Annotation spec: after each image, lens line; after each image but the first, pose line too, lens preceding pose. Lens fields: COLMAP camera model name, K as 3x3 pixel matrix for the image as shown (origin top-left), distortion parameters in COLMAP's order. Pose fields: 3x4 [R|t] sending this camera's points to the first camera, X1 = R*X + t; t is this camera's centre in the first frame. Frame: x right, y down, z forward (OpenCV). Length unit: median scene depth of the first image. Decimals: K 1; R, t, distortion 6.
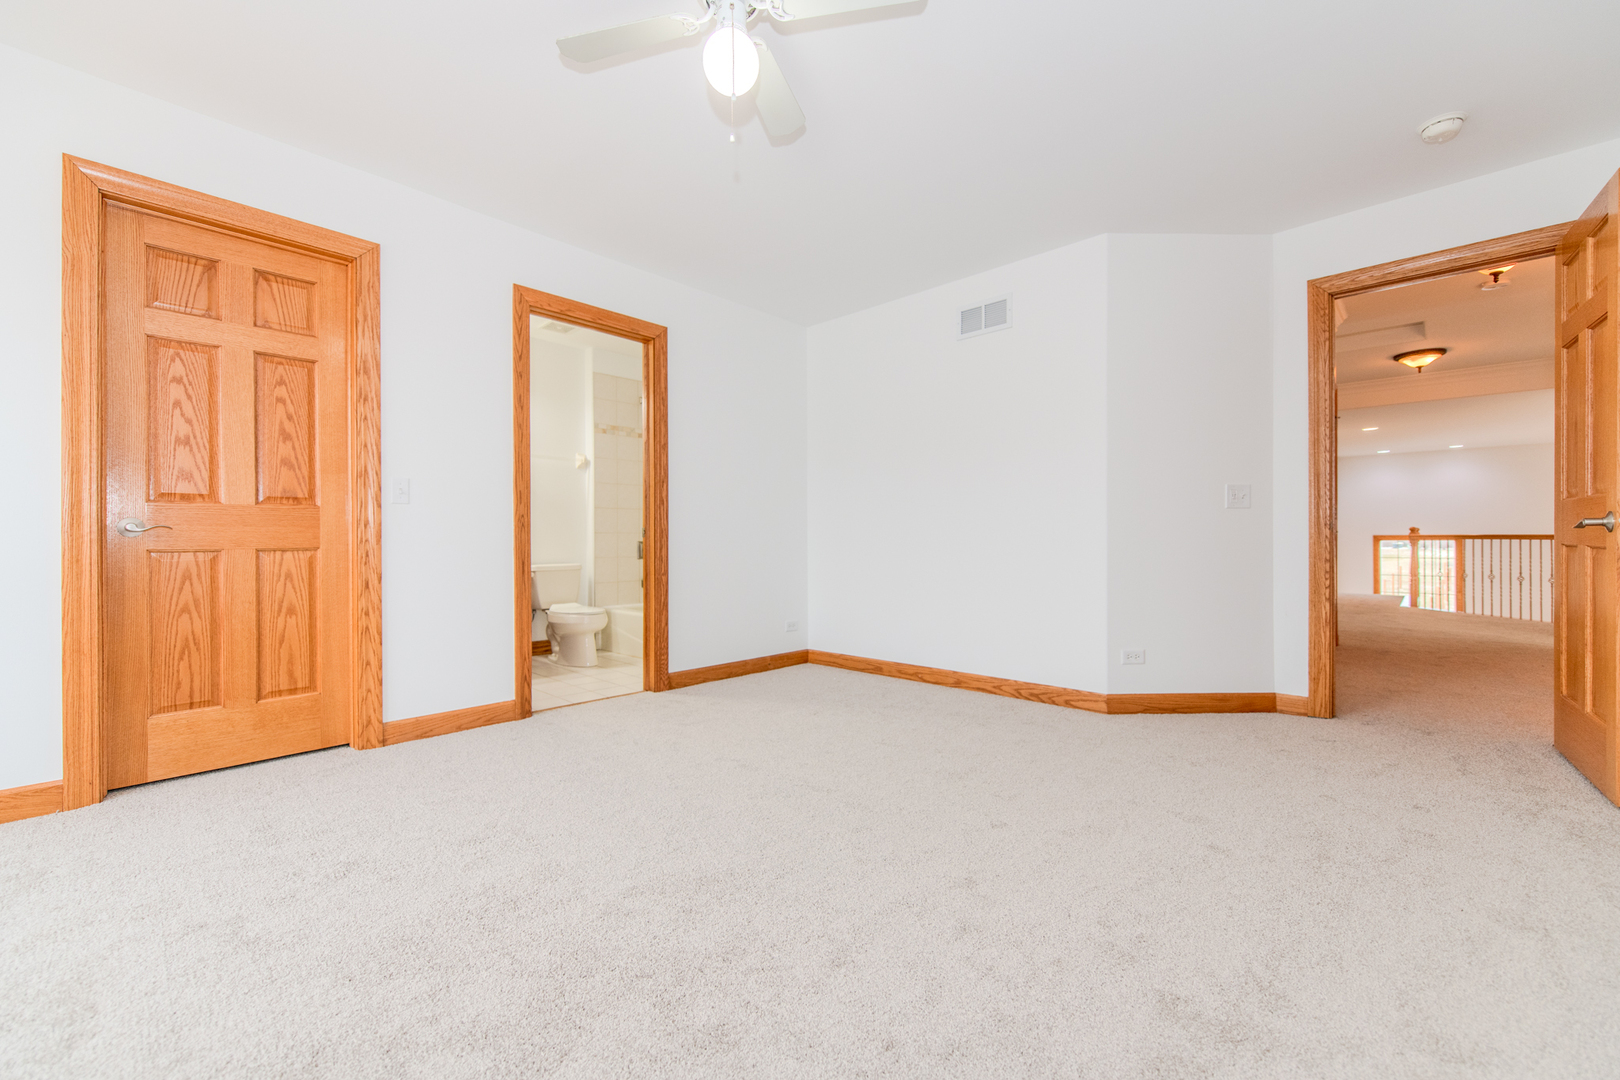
lens RADIAL K [[637.4, 0, 805.4], [0, 637.4, 538.8], [0, 0, 1]] dist [0.001458, 0.000051]
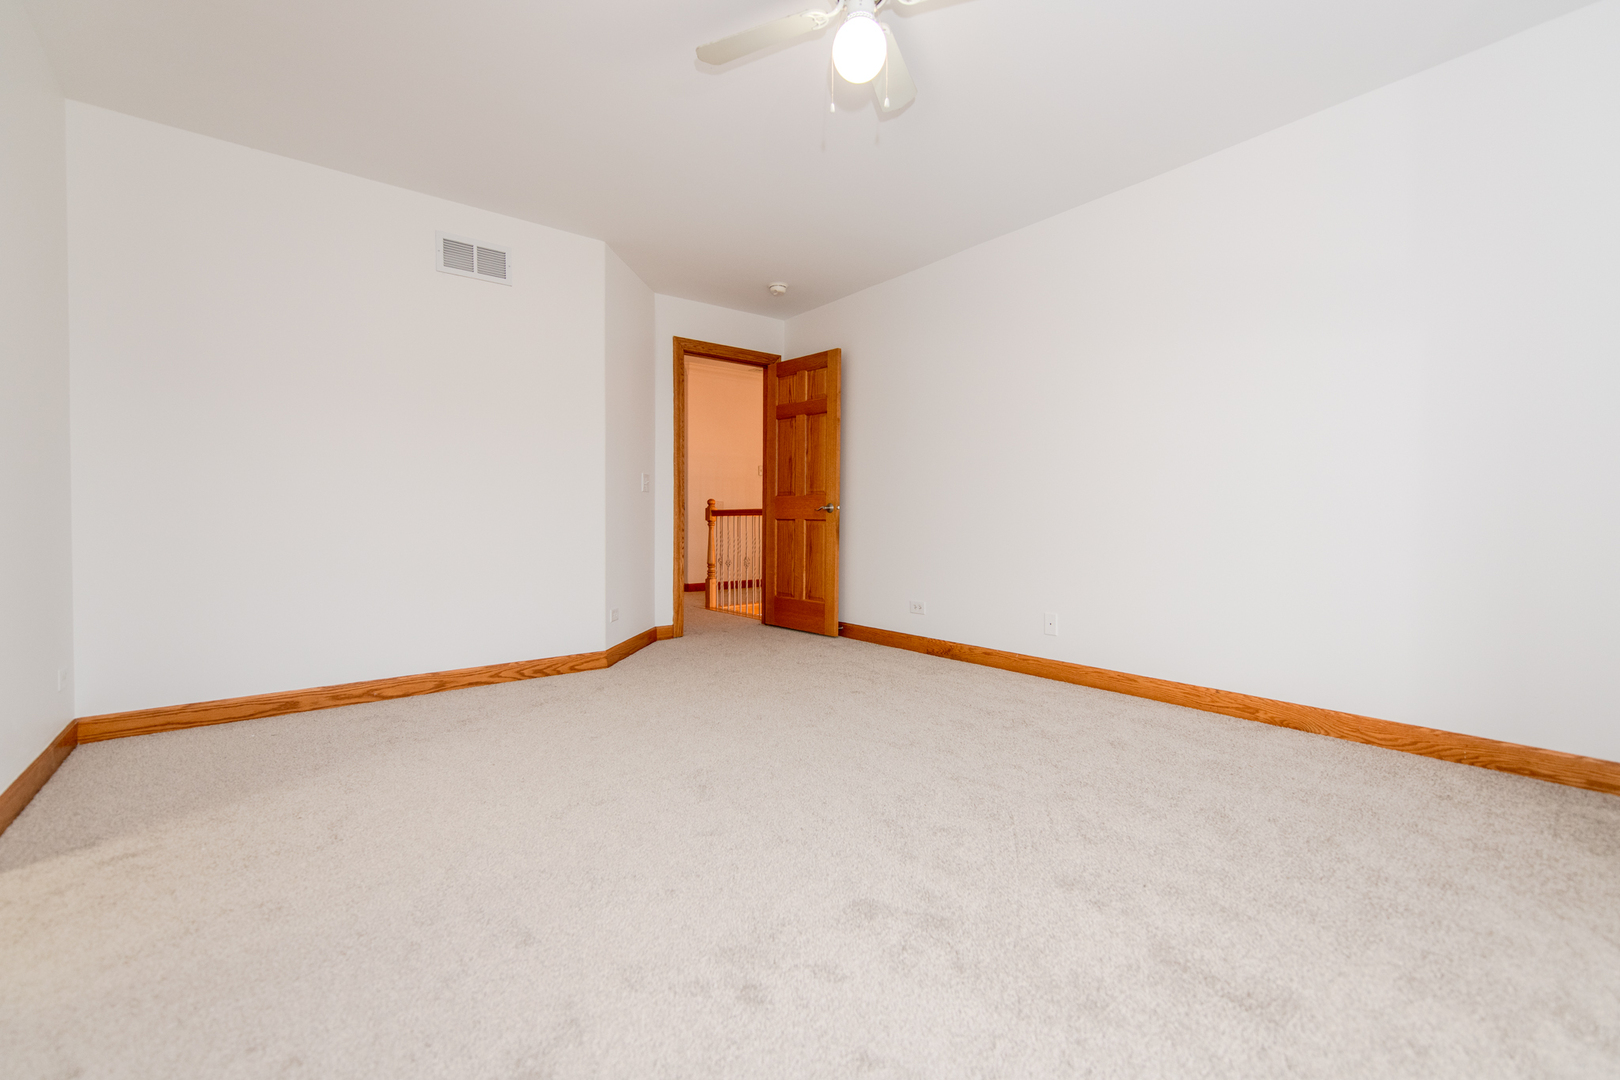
lens RADIAL K [[637.4, 0, 805.4], [0, 637.4, 538.8], [0, 0, 1]] dist [0.001458, 0.000051]
pose [[0.165015, -0.031261, 0.985795, -0.567992], [-0.008105, 0.999421, 0.033050, 0.002559], [-0.986258, -0.013444, 0.164666, 0.444369]]
